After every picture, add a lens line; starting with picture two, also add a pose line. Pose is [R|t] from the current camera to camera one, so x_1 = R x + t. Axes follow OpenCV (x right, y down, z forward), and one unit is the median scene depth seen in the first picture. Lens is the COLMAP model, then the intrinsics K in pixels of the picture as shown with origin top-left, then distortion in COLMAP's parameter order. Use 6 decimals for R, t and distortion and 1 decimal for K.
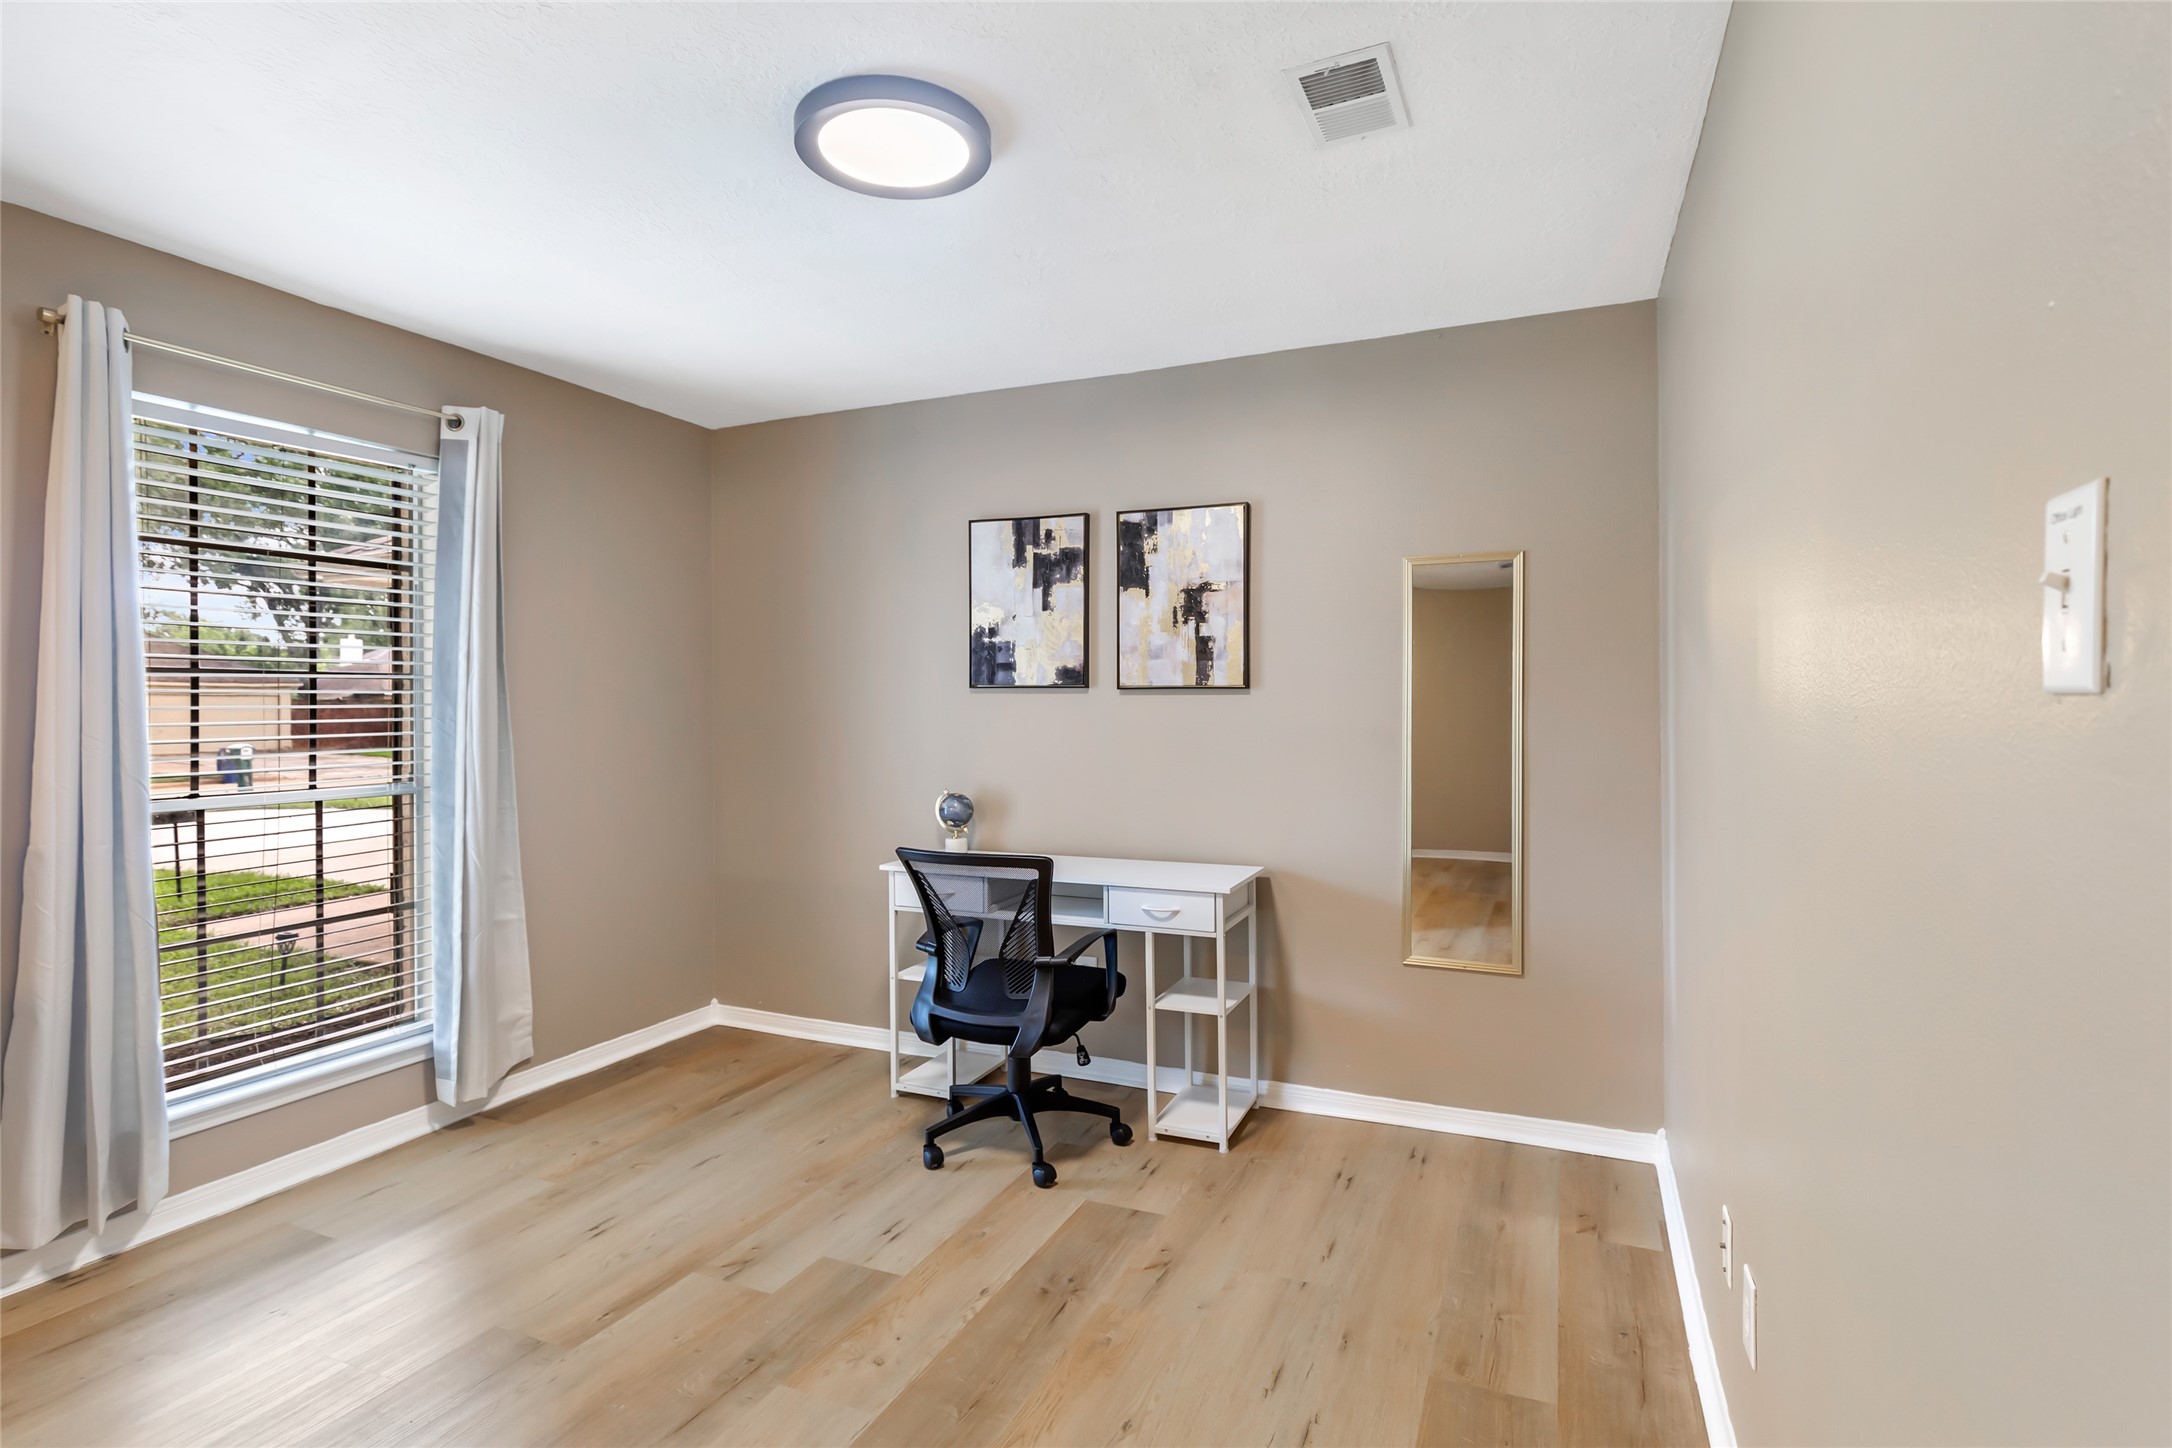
lens RADIAL K [[1025.4, 0, 1086.0], [0, 1025.4, 724.0], [0, 0, 1]] dist [-0.000126, 0.000119]
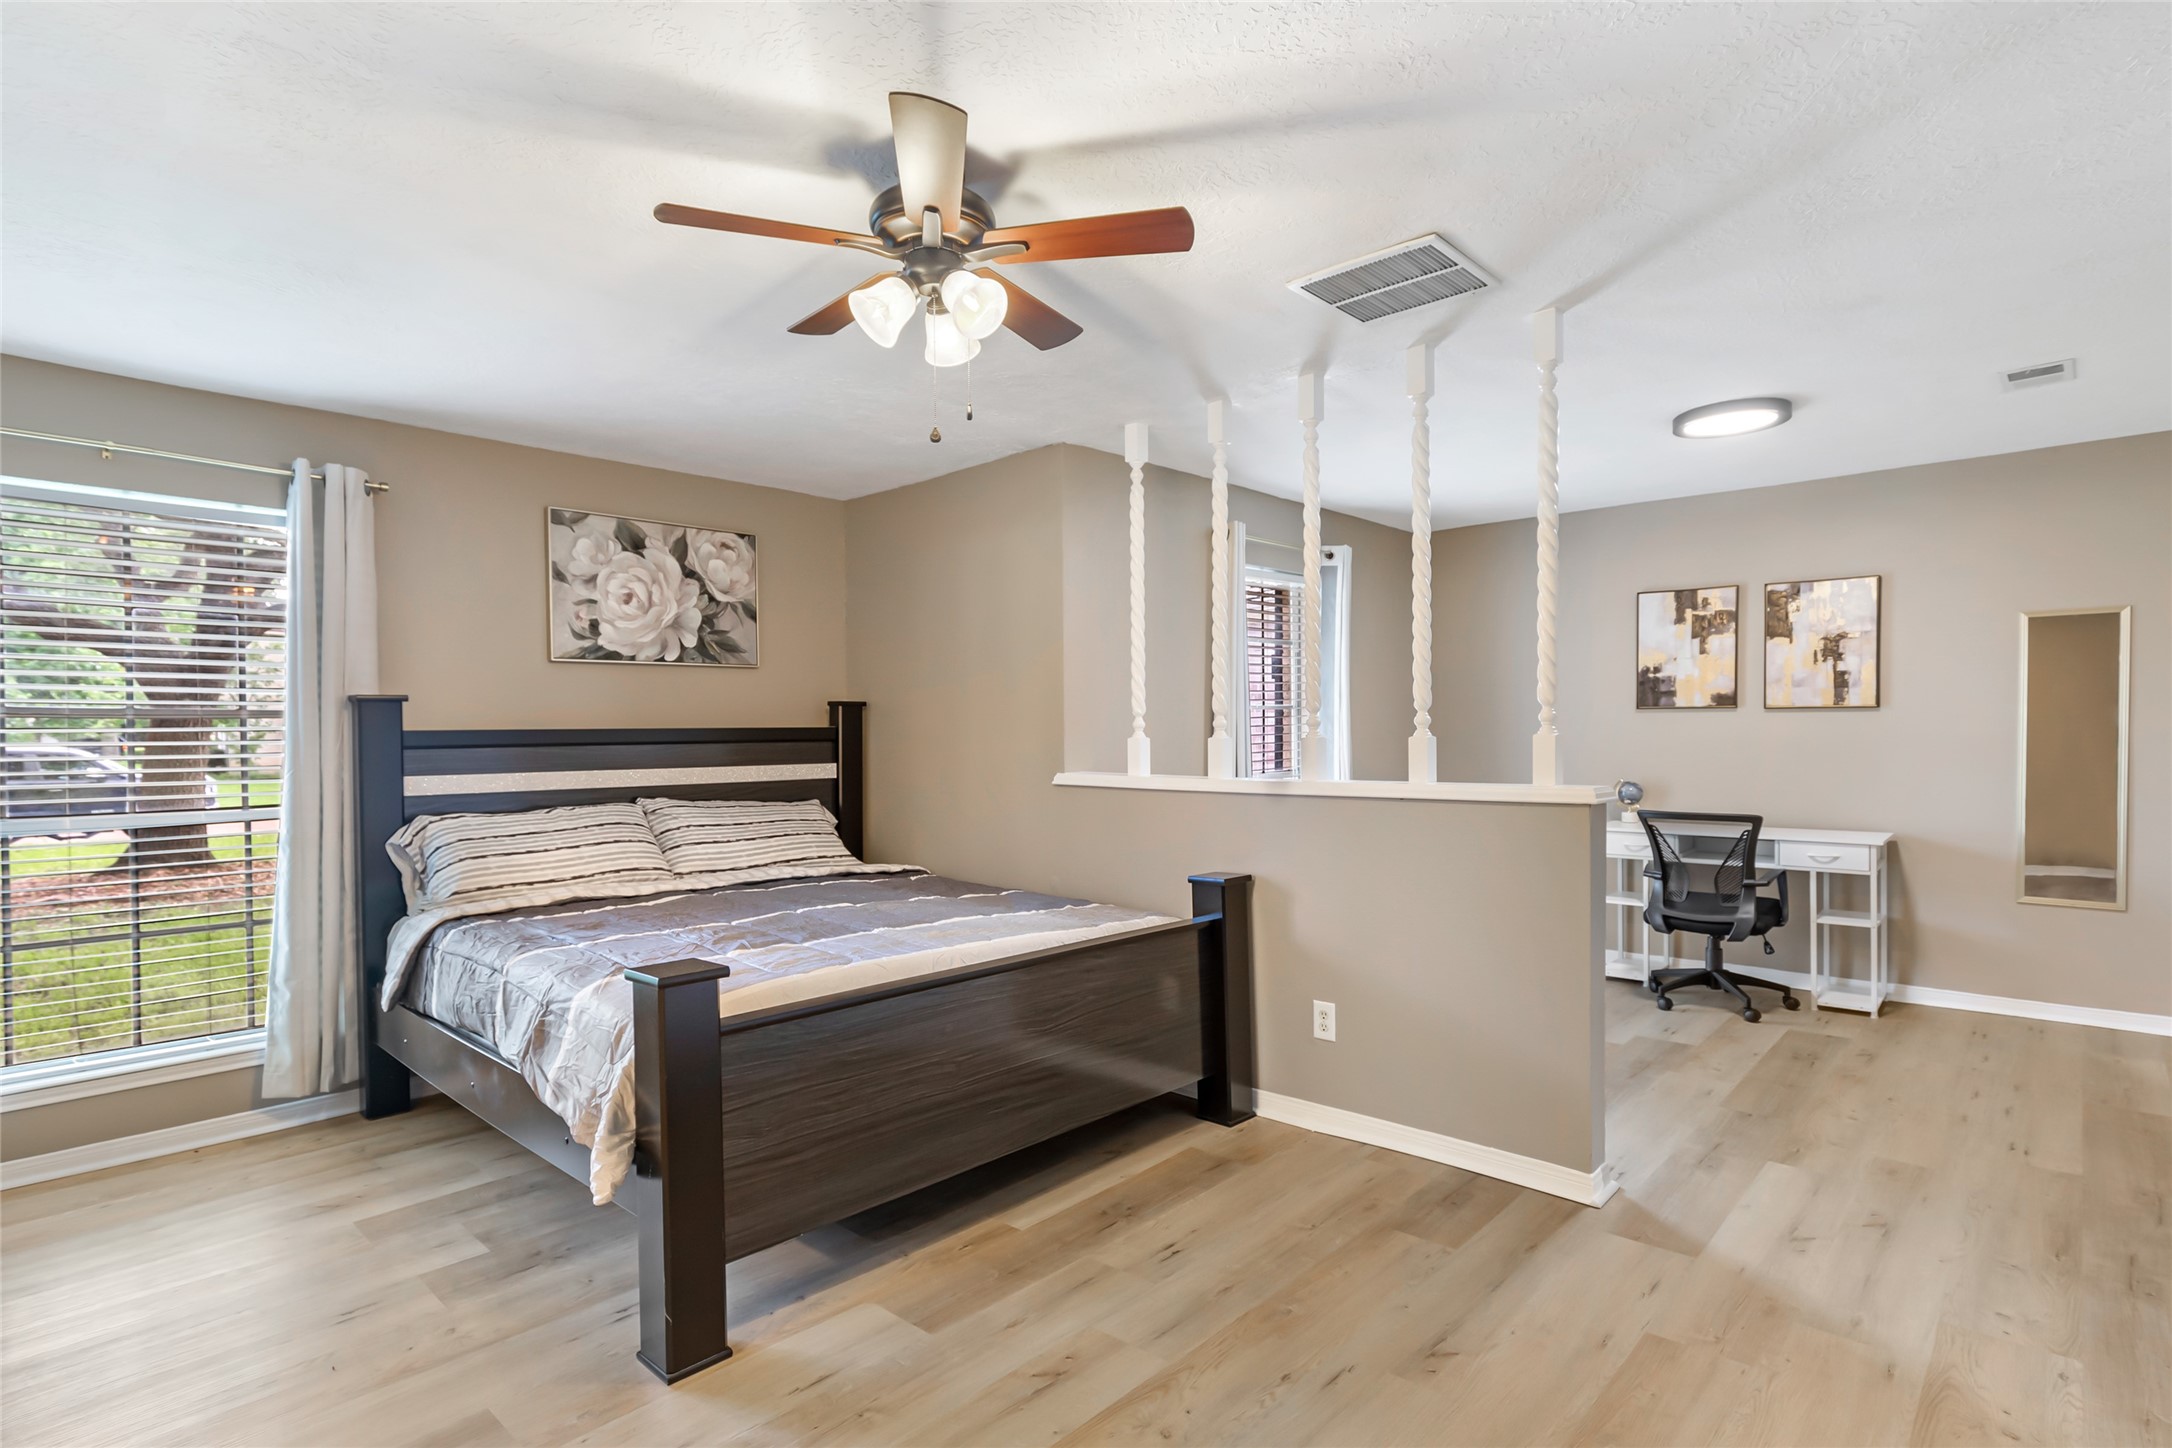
lens RADIAL K [[1067.9, 0, 1083.0], [0, 1067.9, 757.2], [0, 0, 1]] dist [0.000084, -0.000142]
pose [[0.948846, 0.000991, -0.315737, -0.413635], [0.004201, 0.999867, 0.015762, 0.006443], [0.315710, -0.016282, 0.948716, -0.735395]]
